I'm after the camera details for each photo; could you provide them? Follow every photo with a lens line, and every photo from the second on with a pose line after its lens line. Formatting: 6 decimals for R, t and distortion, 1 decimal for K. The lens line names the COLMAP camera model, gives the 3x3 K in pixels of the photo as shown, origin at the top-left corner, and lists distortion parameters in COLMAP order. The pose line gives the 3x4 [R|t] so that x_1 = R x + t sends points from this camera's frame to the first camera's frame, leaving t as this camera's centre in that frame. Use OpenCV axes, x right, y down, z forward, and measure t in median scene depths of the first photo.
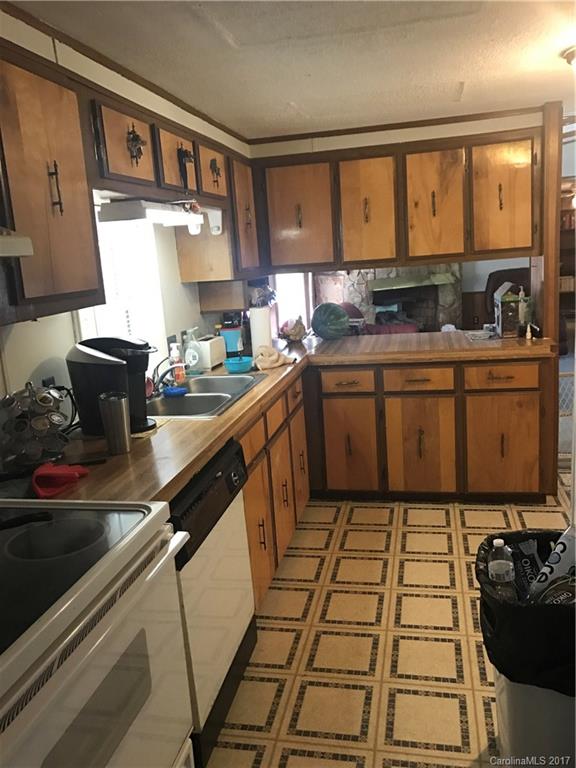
lens RADIAL K [[628.7, 0, 290.7], [0, 628.7, 384.7], [0, 0, 1]] dist [0.012909, 0.002219]
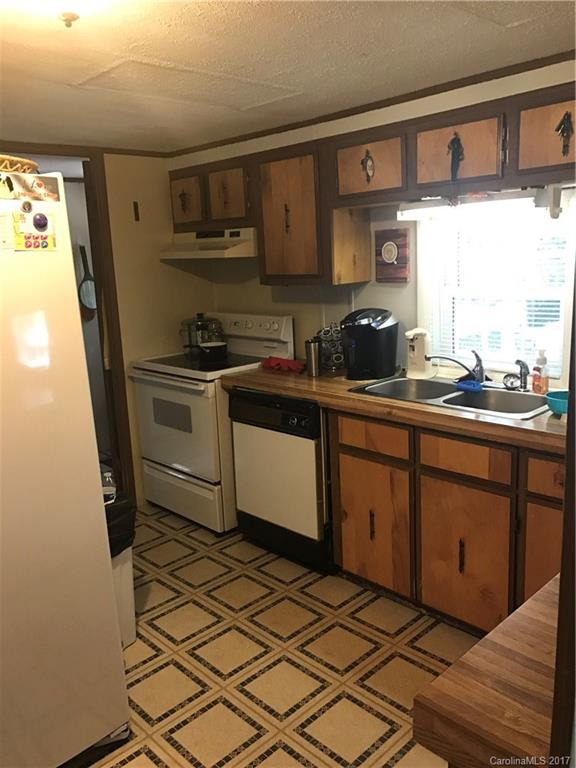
lens RADIAL K [[628.7, 0, 291.0], [0, 628.7, 382.1], [0, 0, 1]] dist [0.012909, 0.002219]
pose [[-0.557665, 0.254840, -0.789979, 0.854111], [-0.082069, 0.930115, 0.357982, -0.372063], [0.825999, 0.264466, -0.497778, 1.438101]]
